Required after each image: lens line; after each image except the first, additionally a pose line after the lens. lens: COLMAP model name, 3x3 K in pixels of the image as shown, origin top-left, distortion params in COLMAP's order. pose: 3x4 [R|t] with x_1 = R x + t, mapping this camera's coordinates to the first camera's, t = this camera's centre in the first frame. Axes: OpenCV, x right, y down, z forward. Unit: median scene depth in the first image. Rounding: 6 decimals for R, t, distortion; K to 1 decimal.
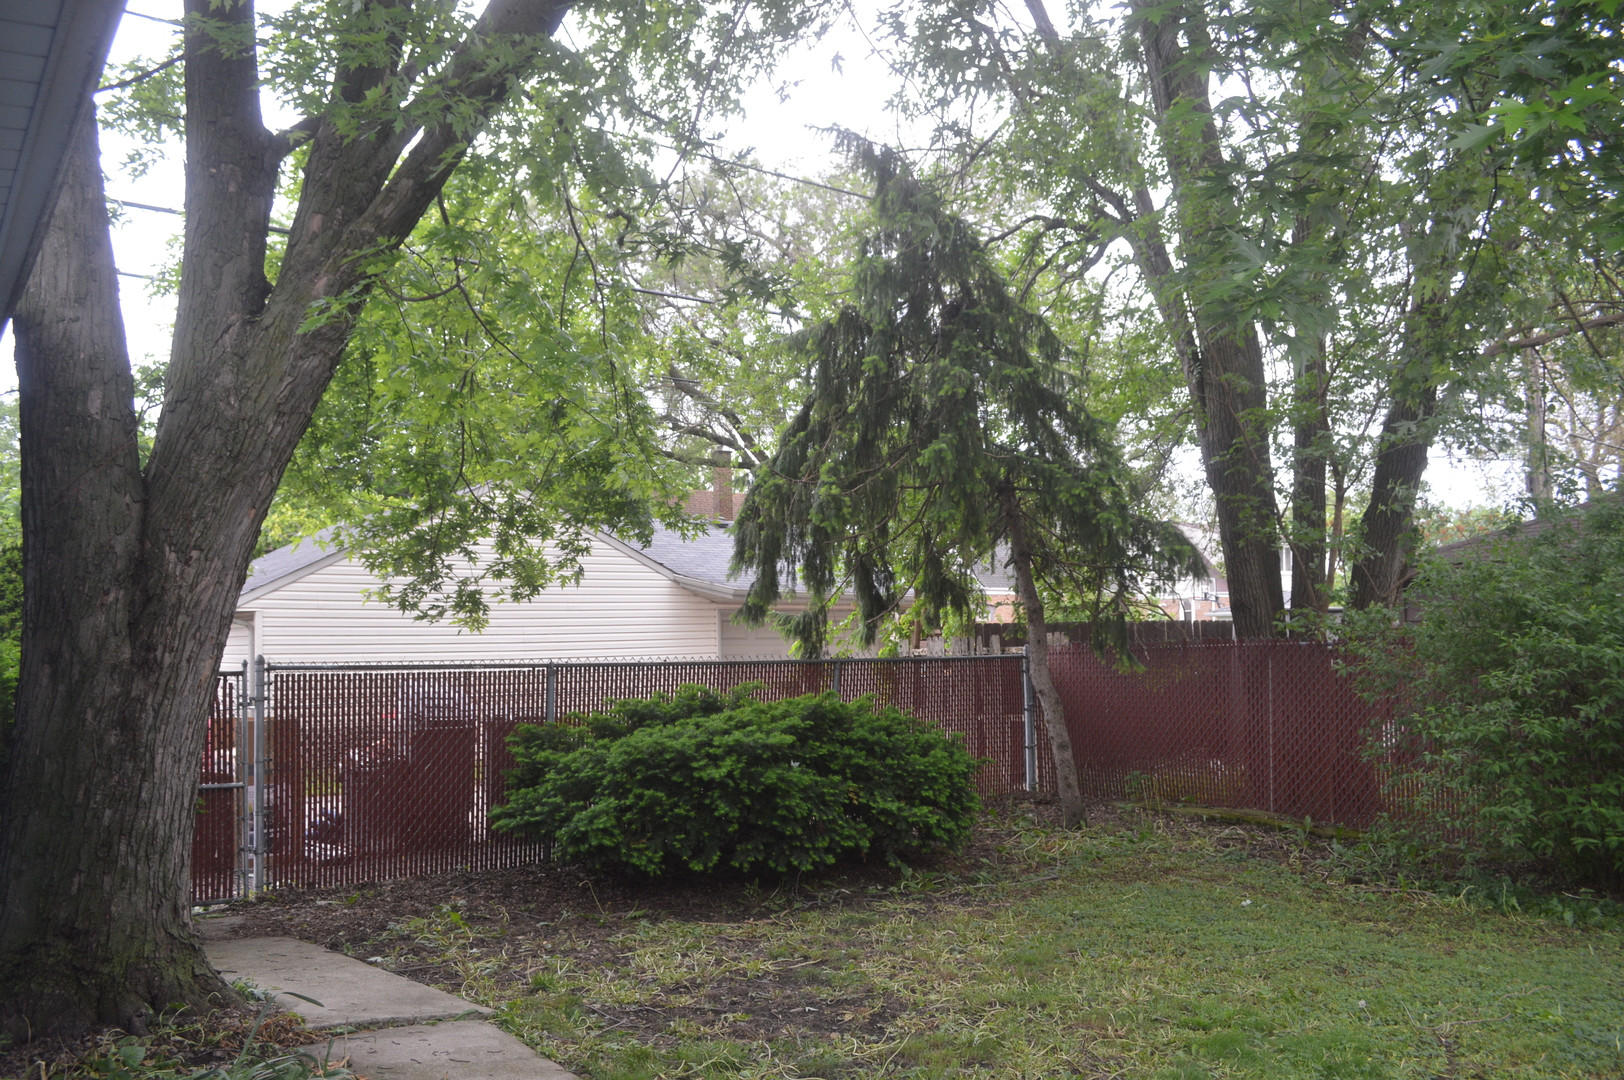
lens RADIAL K [[1304.1, 0, 802.1], [0, 1304.1, 549.1], [0, 0, 1]] dist [-0.071957, 0.004685]
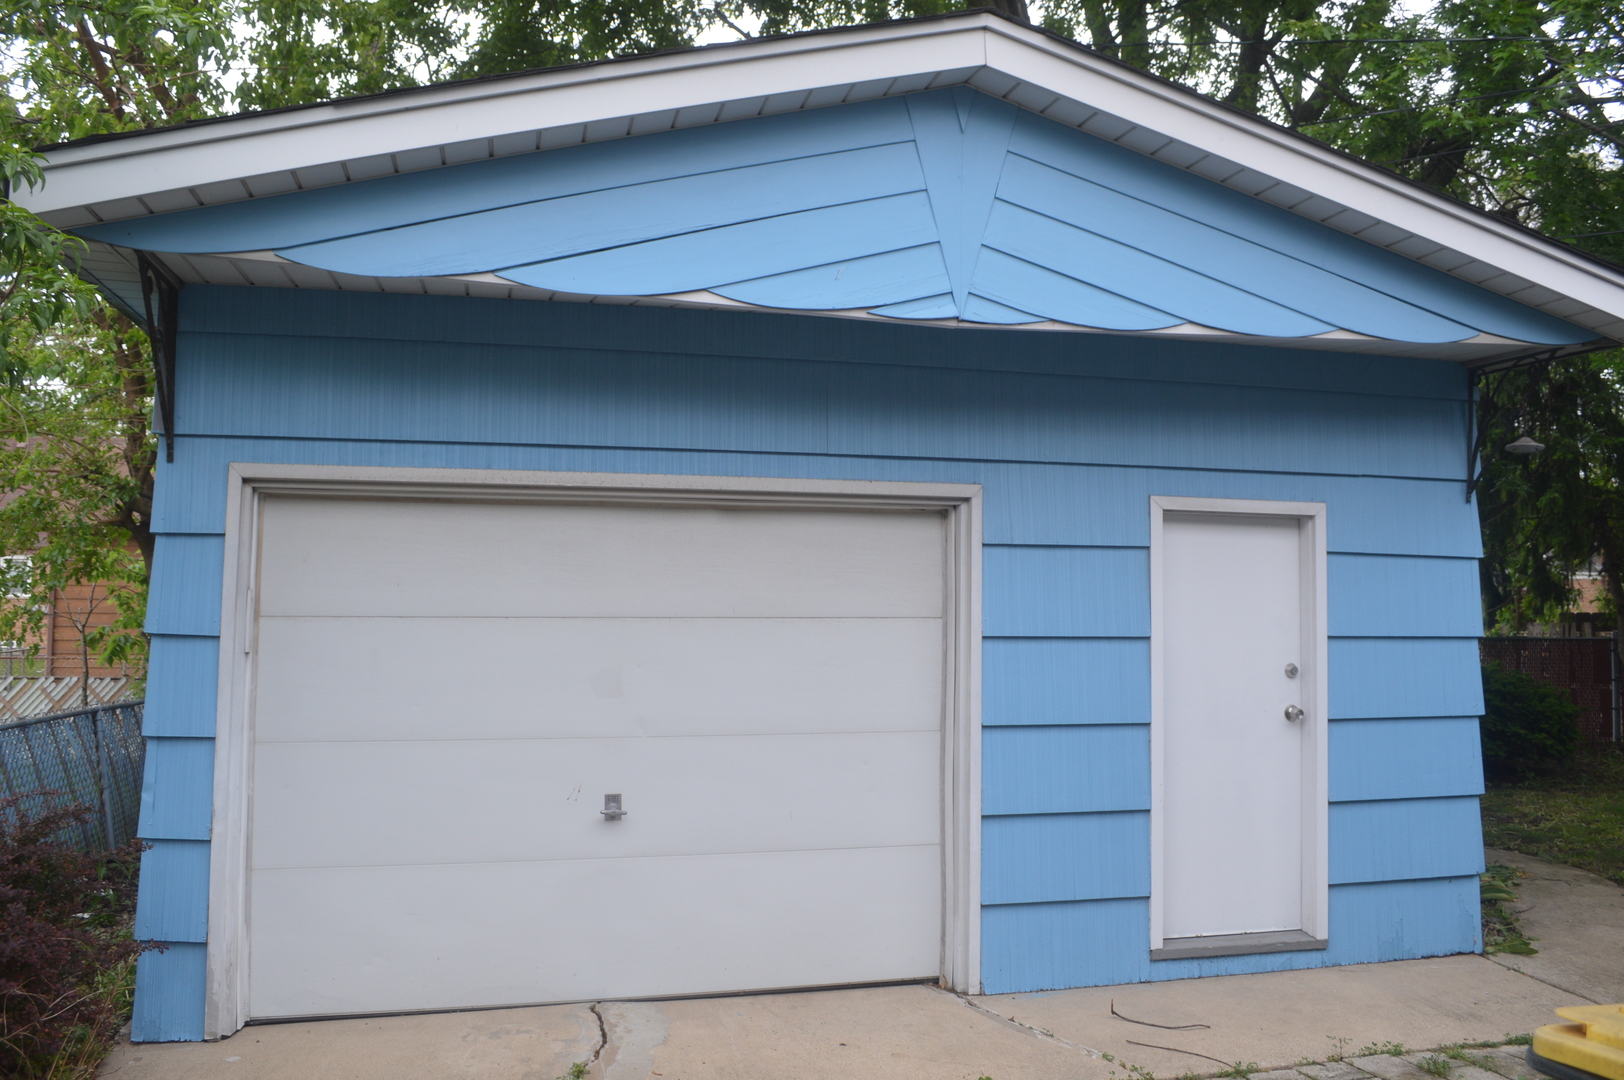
lens RADIAL K [[1304.1, 0, 802.1], [0, 1304.1, 549.1], [0, 0, 1]] dist [-0.071957, 0.004685]
pose [[0.923589, 0.004957, -0.383351, -0.106368], [0.003007, 0.999792, 0.020173, -0.040806], [0.383371, -0.019784, 0.923382, -0.549138]]
